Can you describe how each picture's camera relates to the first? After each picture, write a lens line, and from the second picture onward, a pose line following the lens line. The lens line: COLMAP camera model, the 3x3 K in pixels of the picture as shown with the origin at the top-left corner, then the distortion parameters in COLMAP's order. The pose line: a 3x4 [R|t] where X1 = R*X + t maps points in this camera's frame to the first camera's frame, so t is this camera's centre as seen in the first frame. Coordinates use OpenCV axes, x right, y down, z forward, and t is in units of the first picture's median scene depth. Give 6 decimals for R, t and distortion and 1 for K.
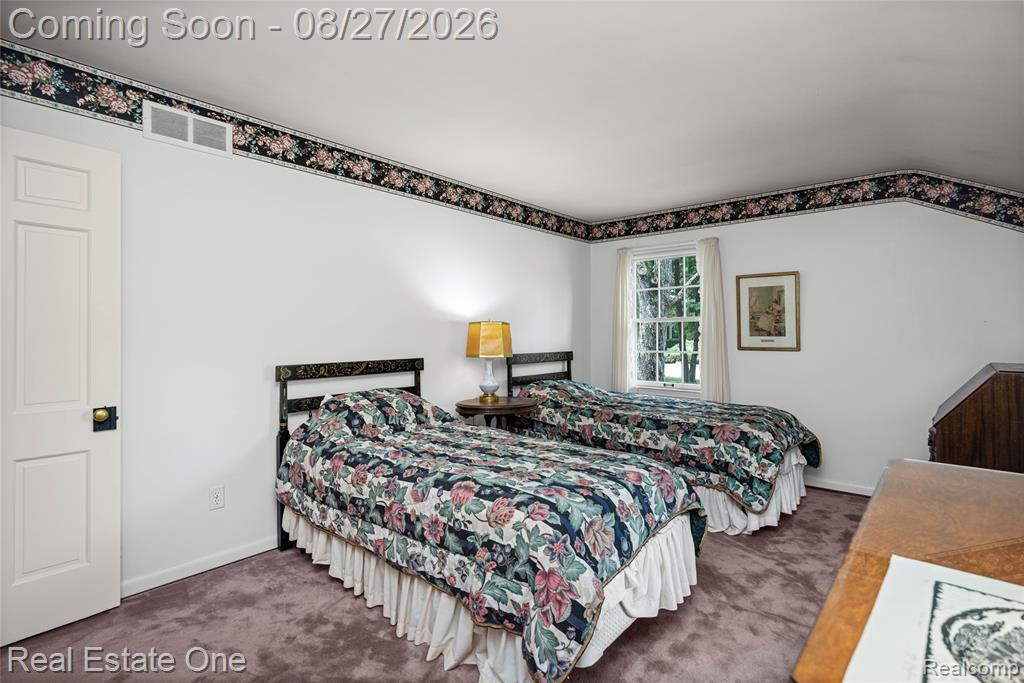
lens RADIAL K [[490.6, 0, 512.5], [0, 490.6, 335.3], [0, 0, 1]] dist [0.007822, -0.002851]
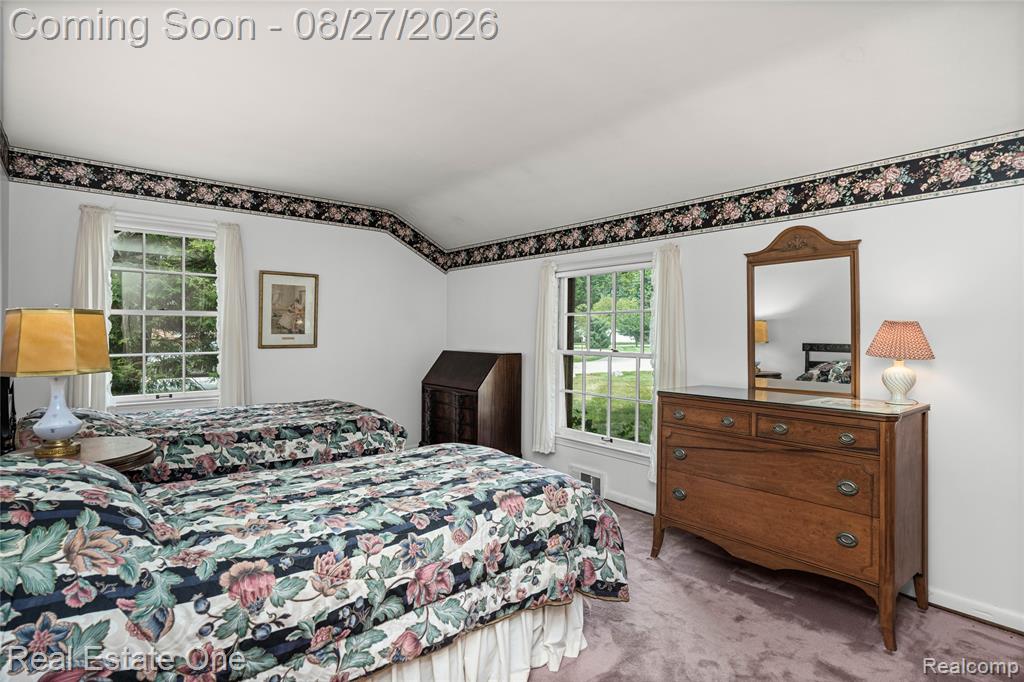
lens RADIAL K [[516.3, 0, 514.7], [0, 516.3, 332.4], [0, 0, 1]] dist [0.002995, -0.000594]
pose [[0.178791, -0.001512, 0.983886, -0.611259], [-0.000801, 0.999998, 0.001683, -0.004459], [-0.983887, -0.001089, 0.178789, 0.462364]]
